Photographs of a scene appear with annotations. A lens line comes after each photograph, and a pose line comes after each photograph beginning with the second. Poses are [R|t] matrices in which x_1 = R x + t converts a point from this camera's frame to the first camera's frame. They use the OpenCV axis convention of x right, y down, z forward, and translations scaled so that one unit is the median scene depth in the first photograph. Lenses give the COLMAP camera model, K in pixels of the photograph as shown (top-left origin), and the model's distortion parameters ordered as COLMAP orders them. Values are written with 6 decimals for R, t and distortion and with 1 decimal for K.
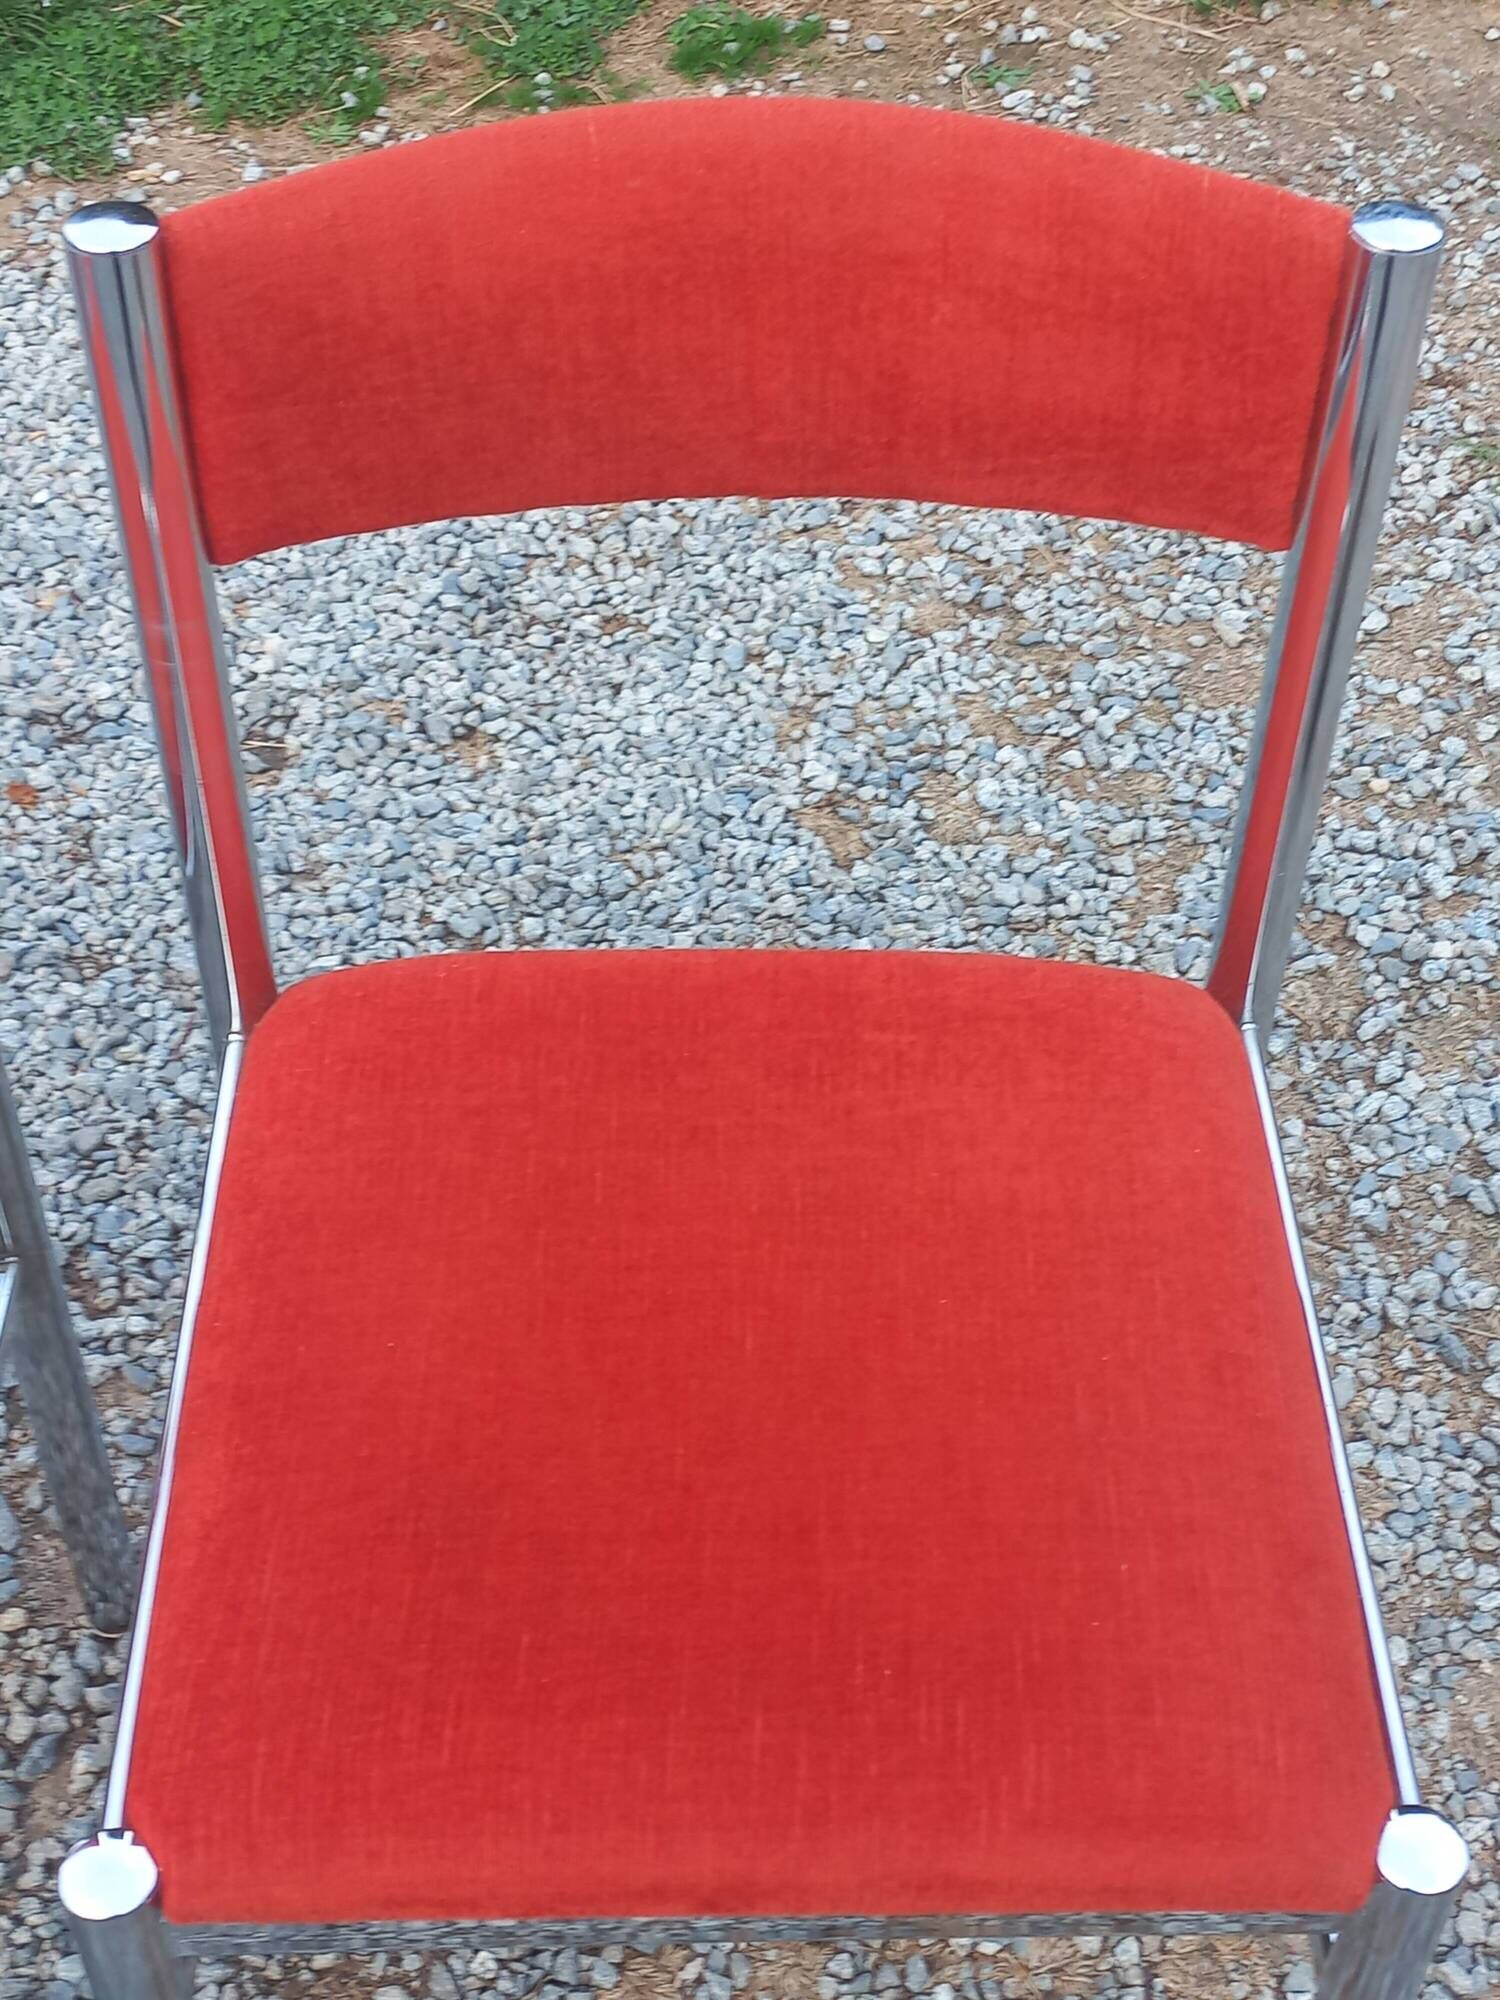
lens RADIAL K [[2899.8, 0, 750.5], [0, 2899.8, 997.6], [0, 0, 1]] dist [0.078977, 0.000000]
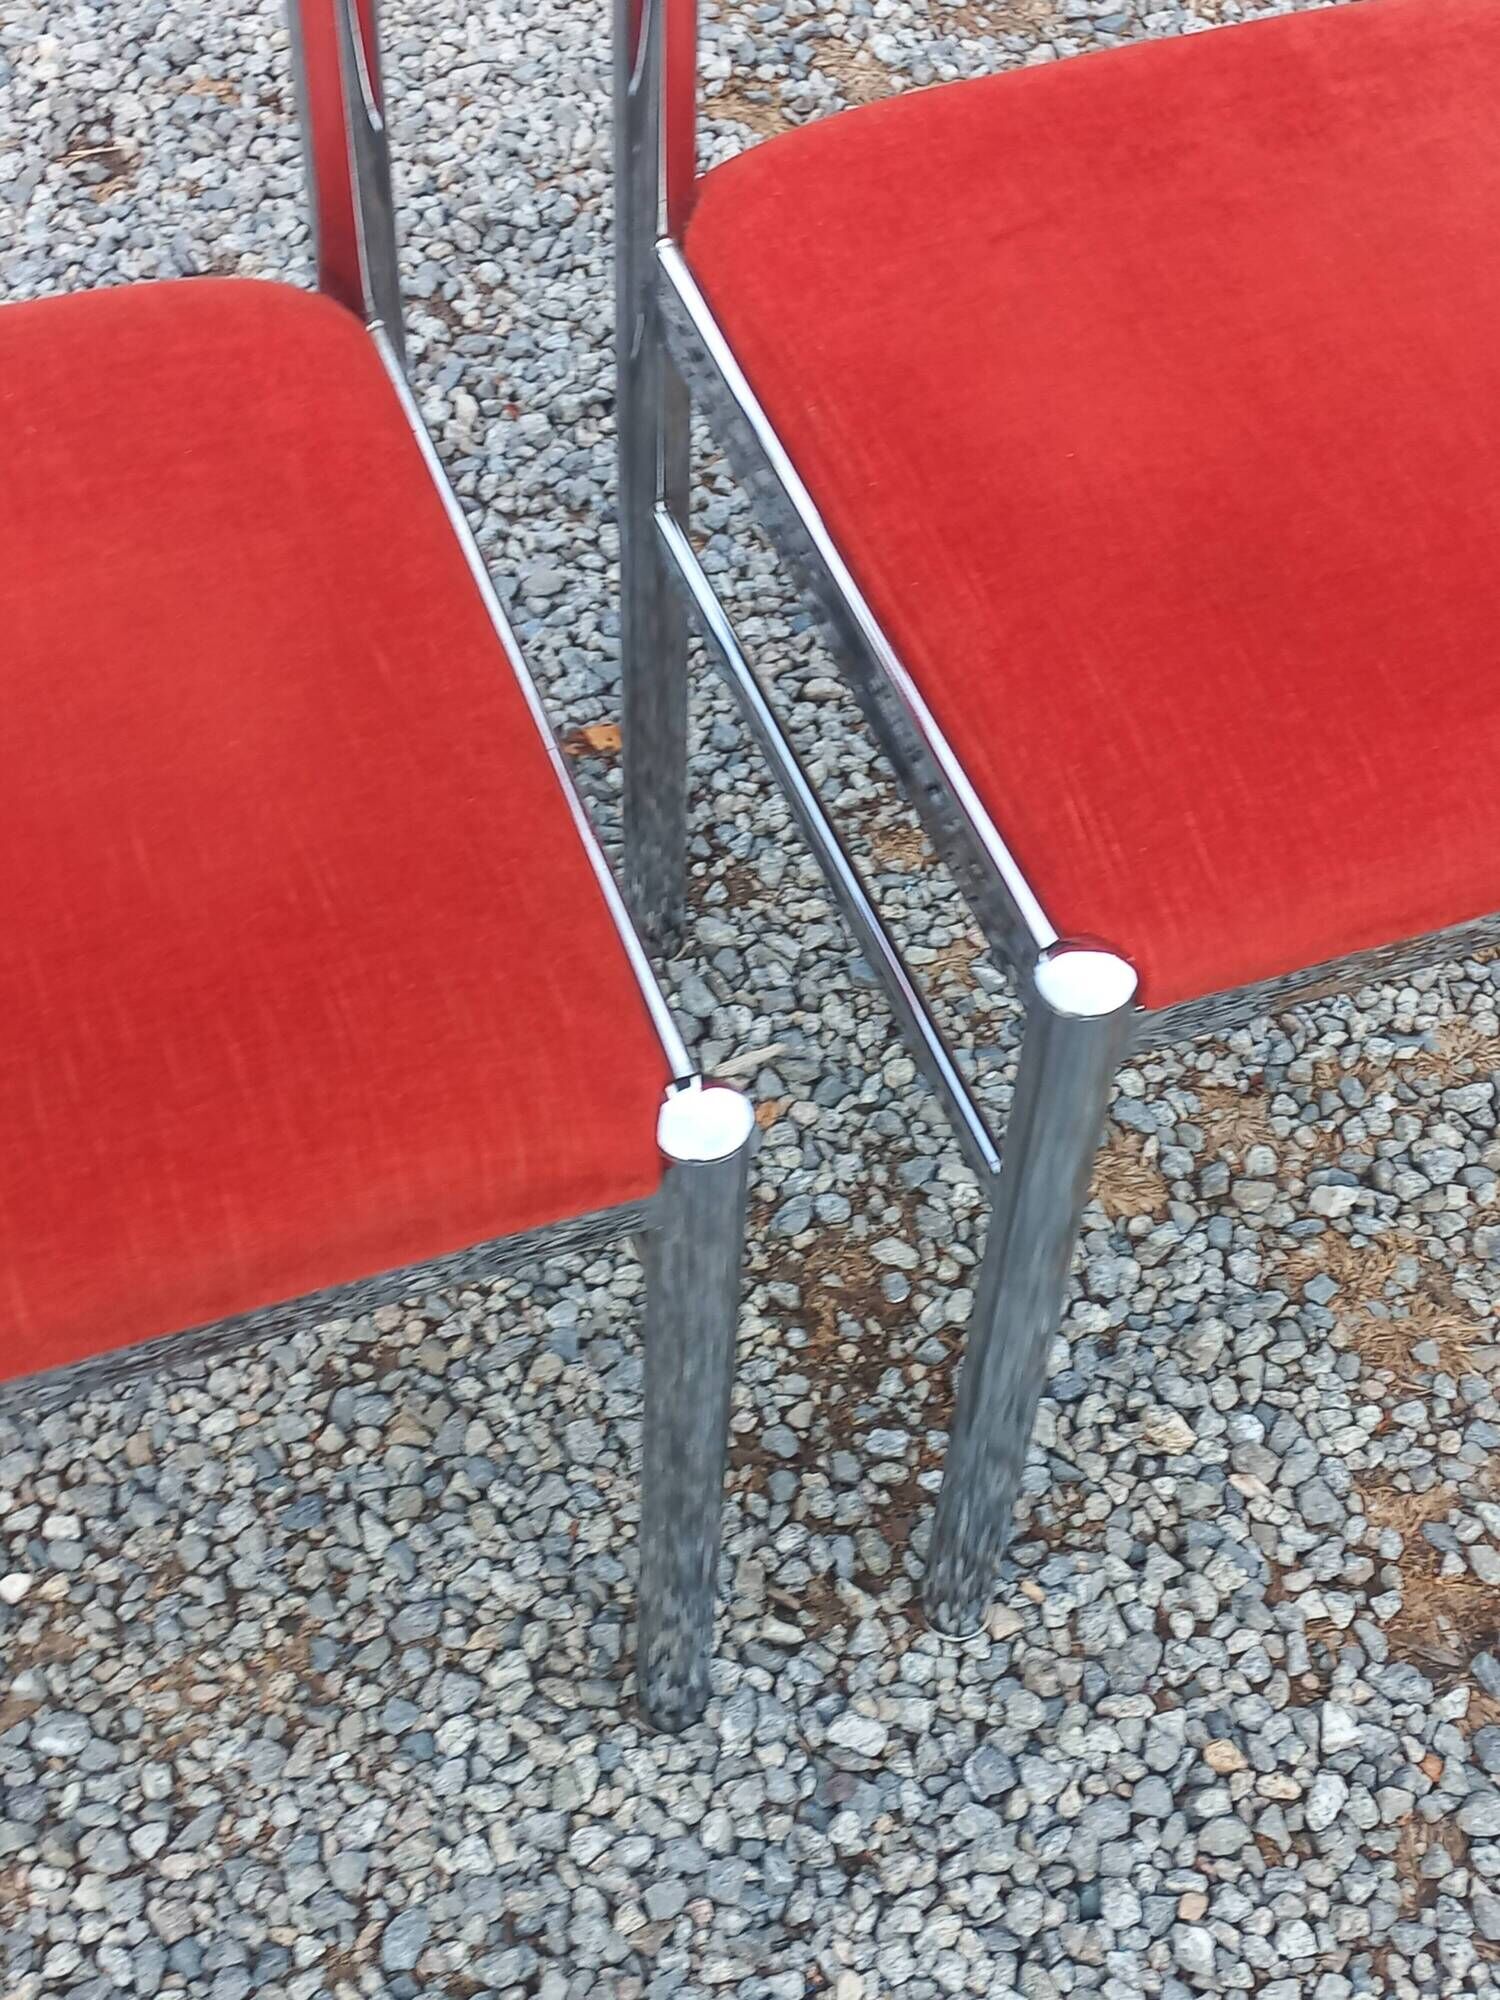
lens RADIAL K [[2899.8, 0, 767.4], [0, 2899.8, 1011.0], [0, 0, 1]] dist [0.078977, 0.000000]
pose [[0.939925, -0.255496, 0.226412, -0.261223], [0.219210, 0.960137, 0.173444, 0.059564], [-0.261701, -0.113393, 0.958465, 0.056632]]
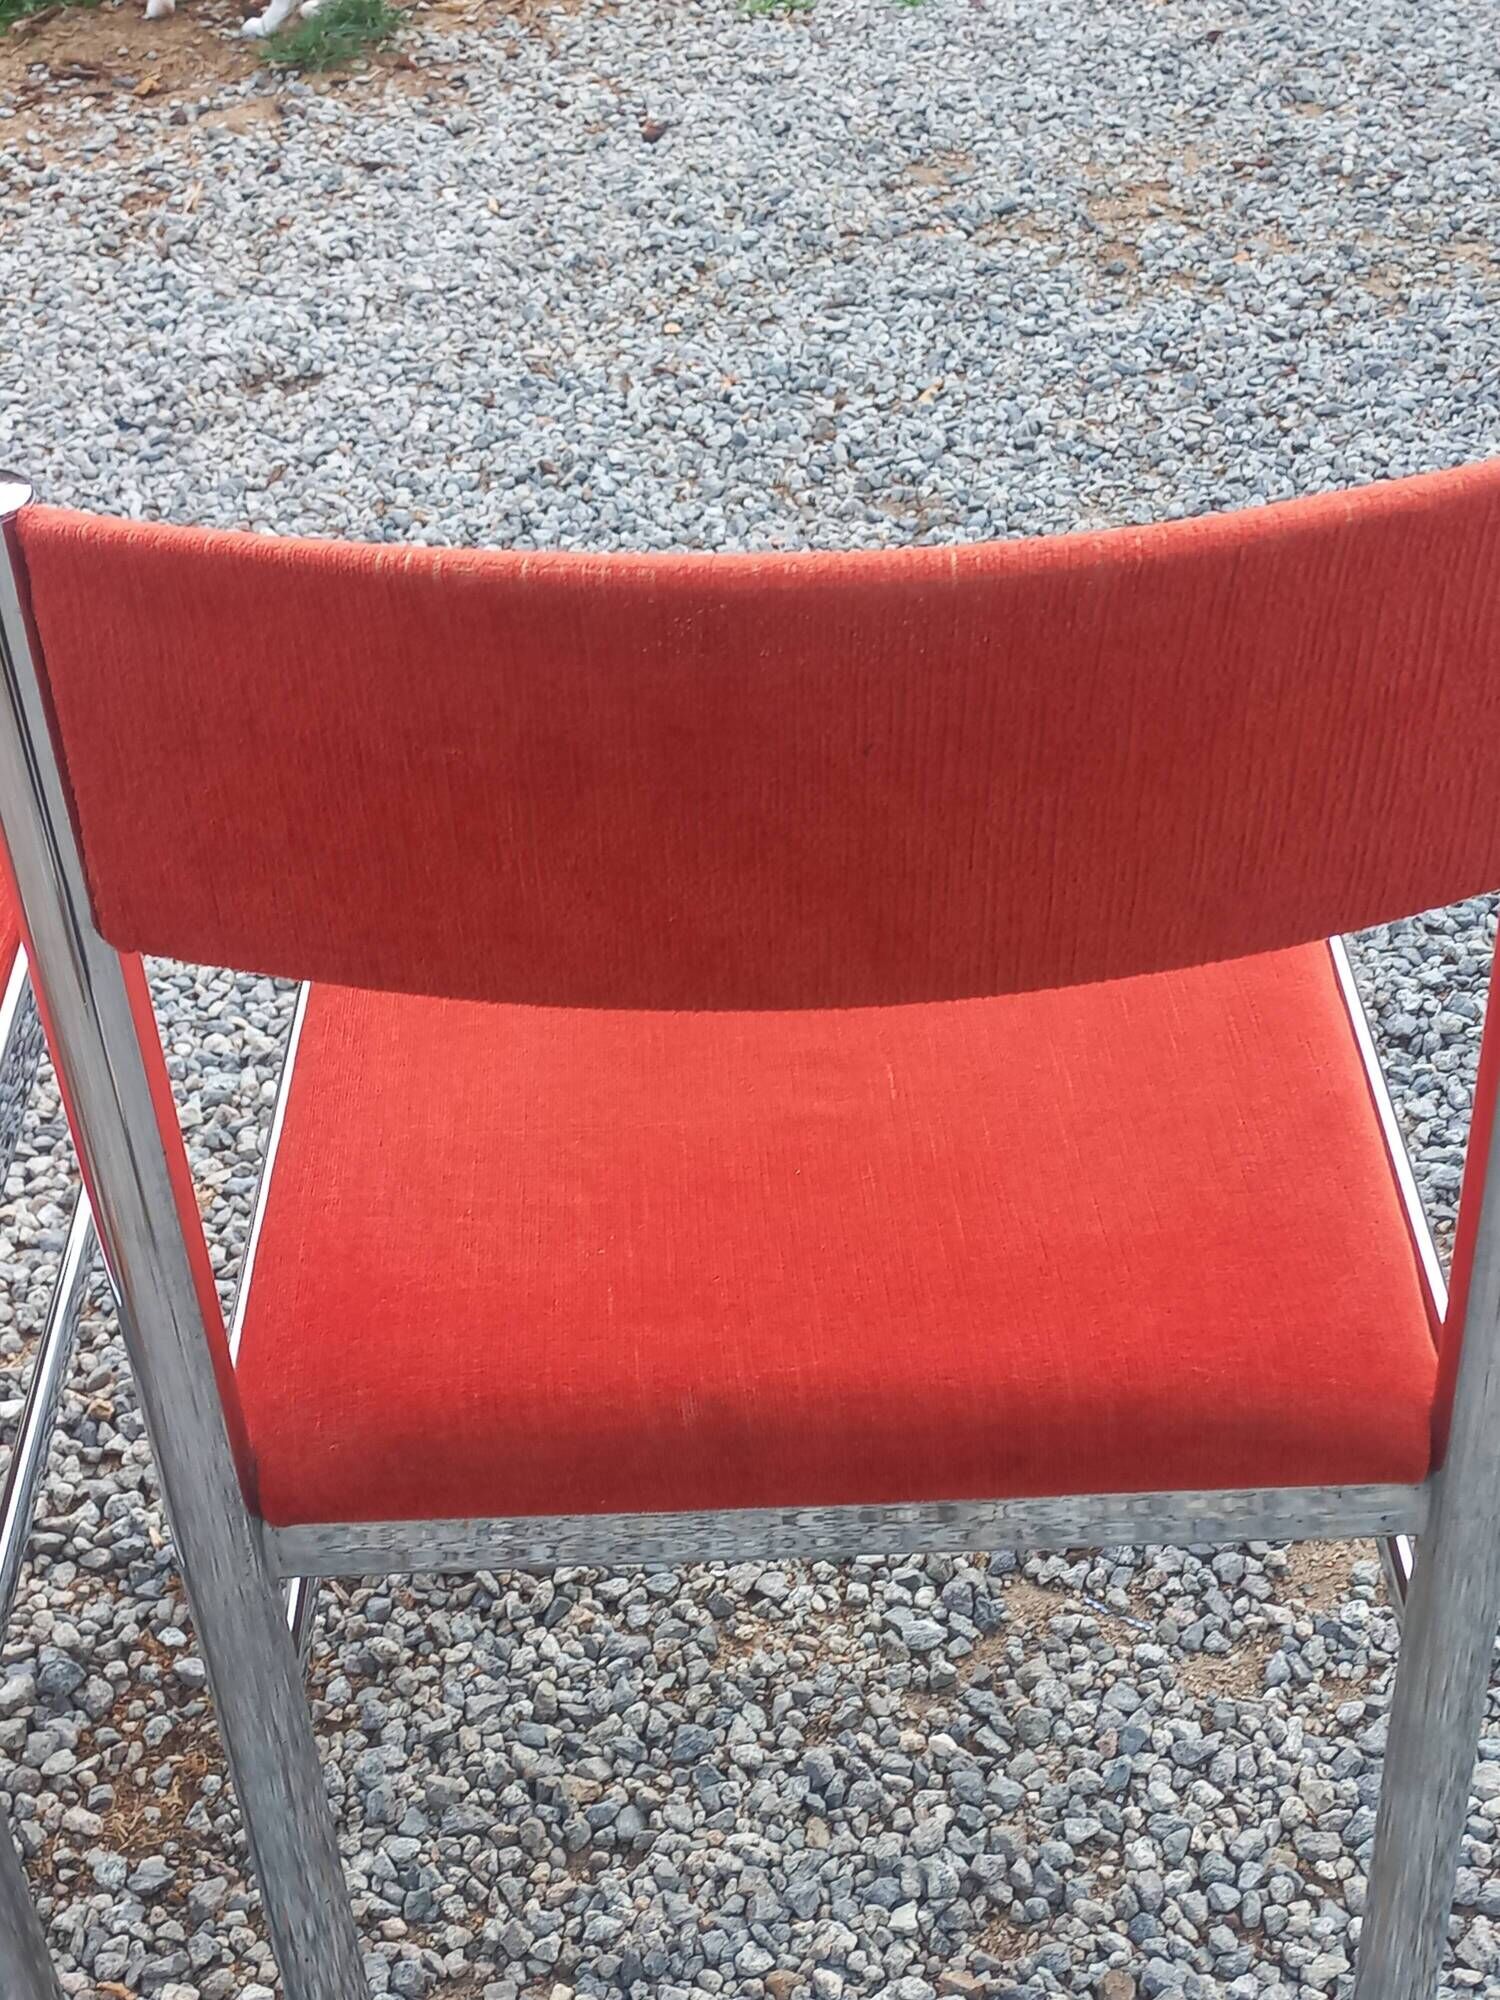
lens RADIAL K [[2899.8, 0, 744.0], [0, 2899.8, 978.1], [0, 0, 1]] dist [0.078977, 0.000000]
pose [[-0.998453, 0.050747, 0.022745, -0.280220], [0.029437, 0.135290, 0.990369, -0.508220], [0.047181, 0.989506, -0.136575, 0.618294]]
